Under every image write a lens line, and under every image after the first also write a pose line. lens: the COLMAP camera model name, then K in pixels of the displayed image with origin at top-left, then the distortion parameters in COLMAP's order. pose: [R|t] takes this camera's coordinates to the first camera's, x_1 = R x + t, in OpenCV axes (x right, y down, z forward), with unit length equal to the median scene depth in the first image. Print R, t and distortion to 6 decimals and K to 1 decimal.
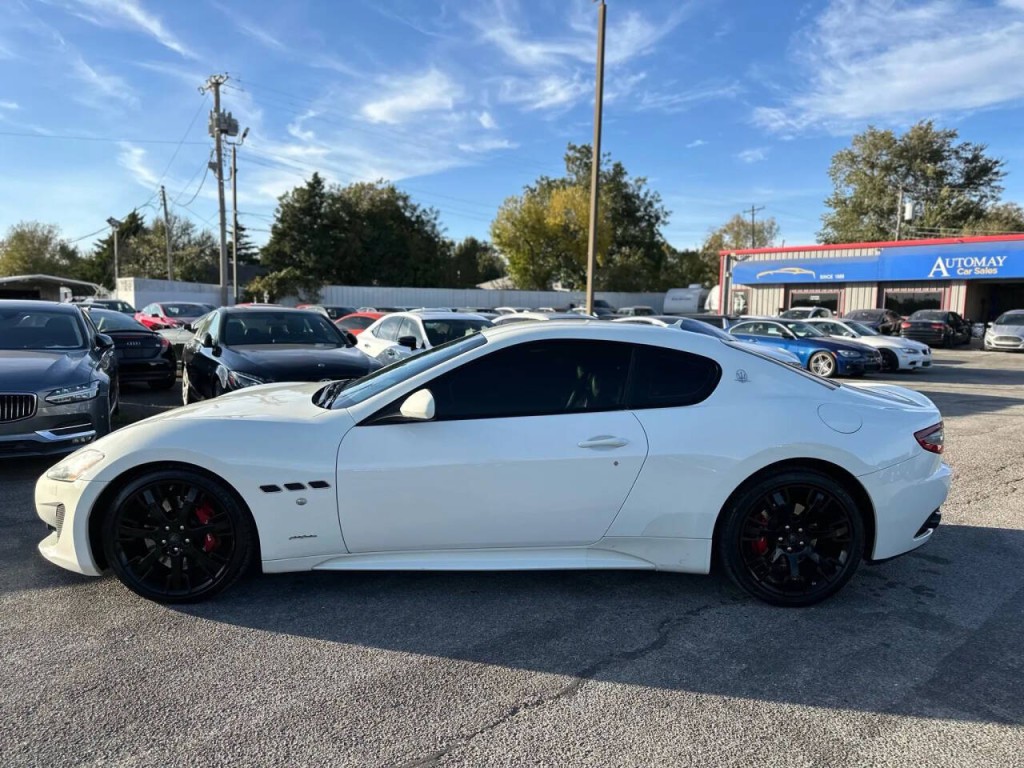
lens RADIAL K [[754.1, 0, 511.8], [0, 754.1, 389.9], [0, 0, 1]] dist [0.004929, -0.007724]
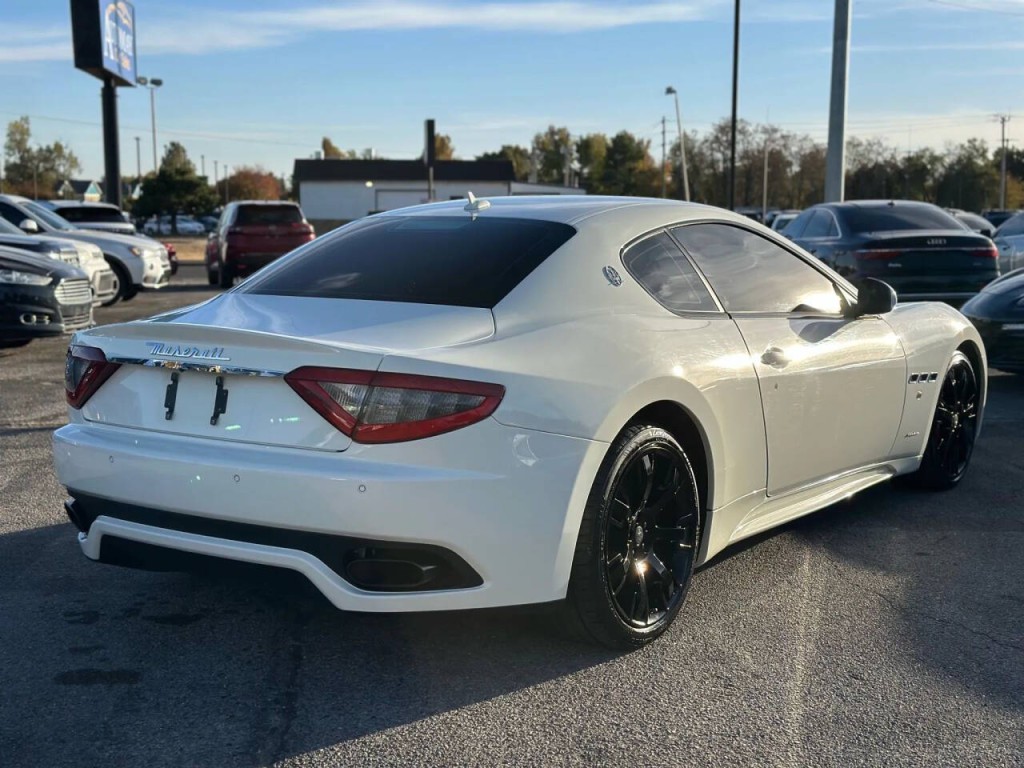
lens RADIAL K [[1415.7, 0, 506.9], [0, 1415.7, 408.8], [0, 0, 1]] dist [0.113135, -0.023242]
pose [[-0.620356, 0.093142, -0.778770, 0.413854], [-0.096312, 0.976362, 0.193495, -0.057656], [0.778385, 0.195041, -0.596721, 0.650889]]
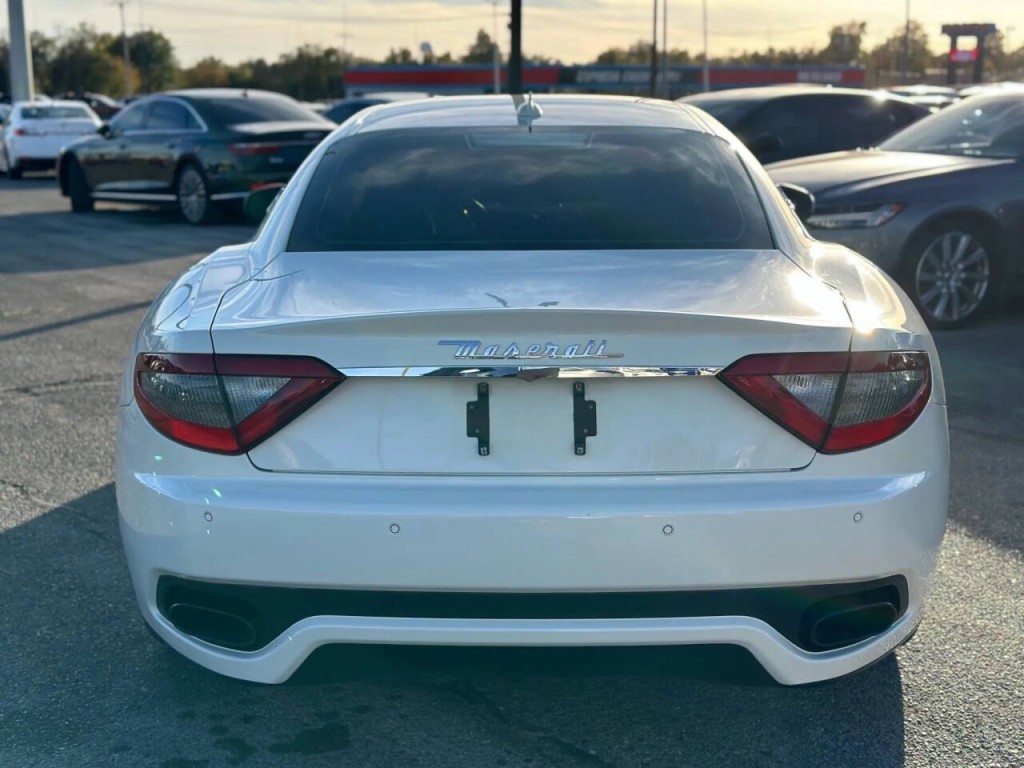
lens RADIAL K [[1439.0, 0, 512.3], [0, 1439.0, 384.0], [0, 0, 1]] dist [0.034638, 0.049622]
pose [[-0.074566, 0.183050, -0.980272, 0.417161], [-0.105723, 0.976017, 0.190298, -0.035119], [0.991596, 0.117827, -0.053425, 0.395116]]
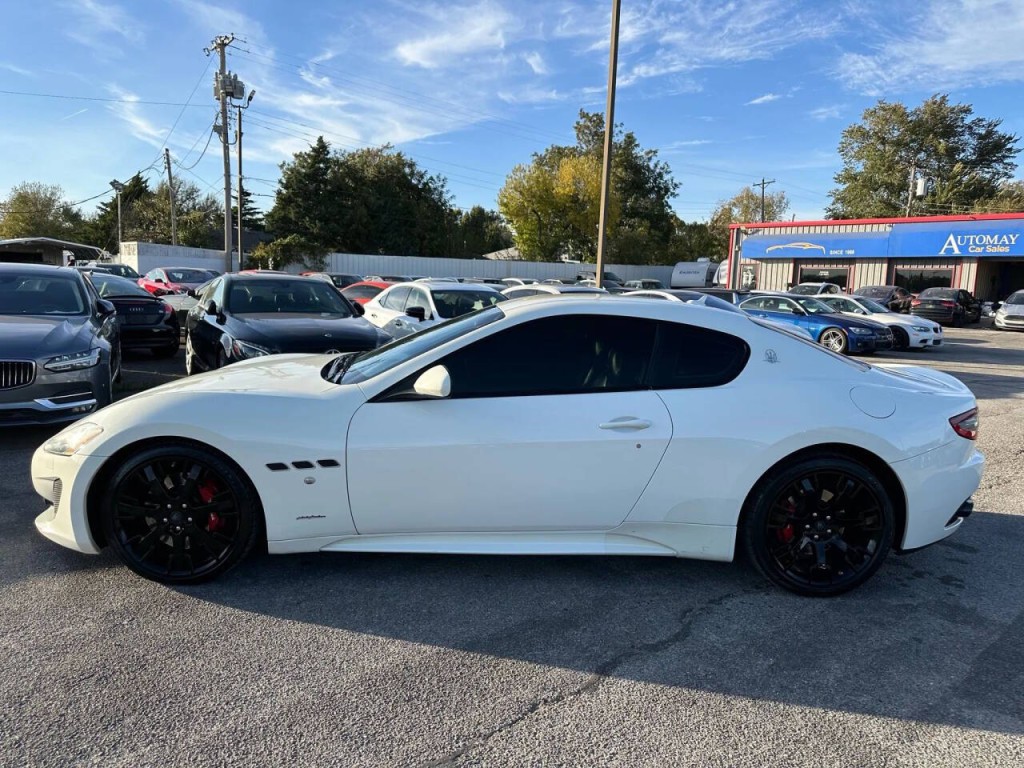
lens RADIAL K [[752.9, 0, 516.4], [0, 752.9, 382.9], [0, 0, 1]] dist [0.003541, -0.008014]
pose [[0.999872, 0.015920, 0.001738, -0.005981], [-0.015964, 0.999434, 0.029608, -0.002471], [-0.001266, -0.029632, 0.999560, 0.014653]]
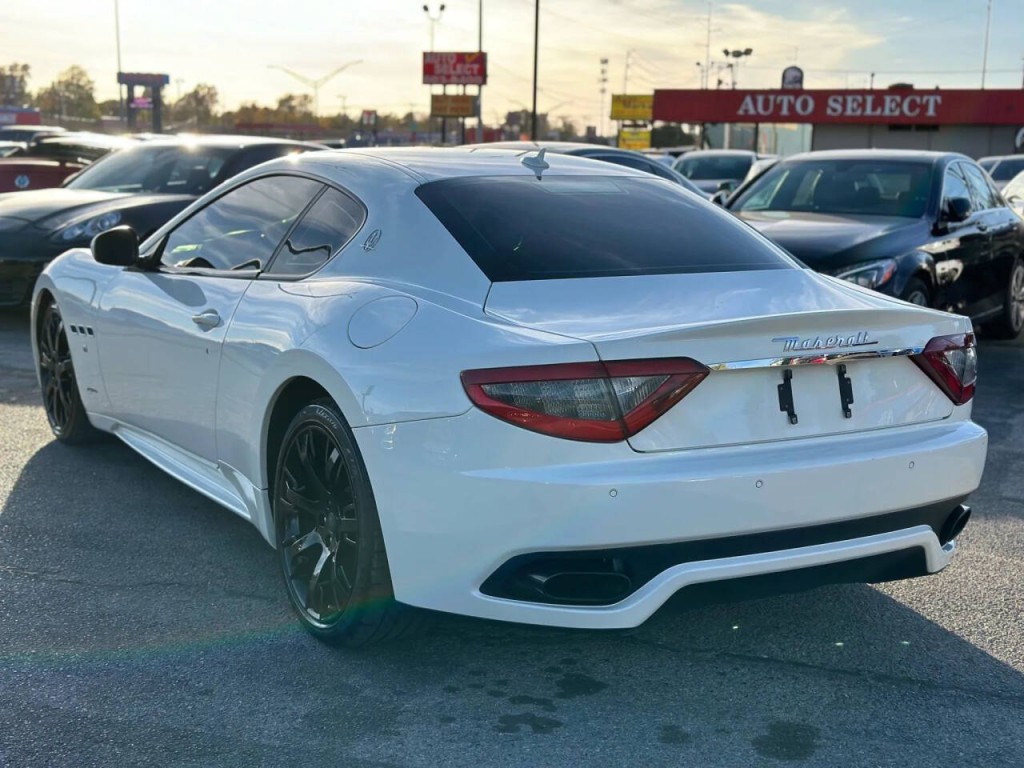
lens RADIAL K [[1415.7, 0, 506.9], [0, 1415.7, 408.8], [0, 0, 1]] dist [0.113135, -0.023242]
pose [[0.458432, 0.155359, -0.875045, 0.429827], [-0.109565, 0.986971, 0.117830, -0.011841], [0.881950, 0.041857, 0.469481, 0.184580]]
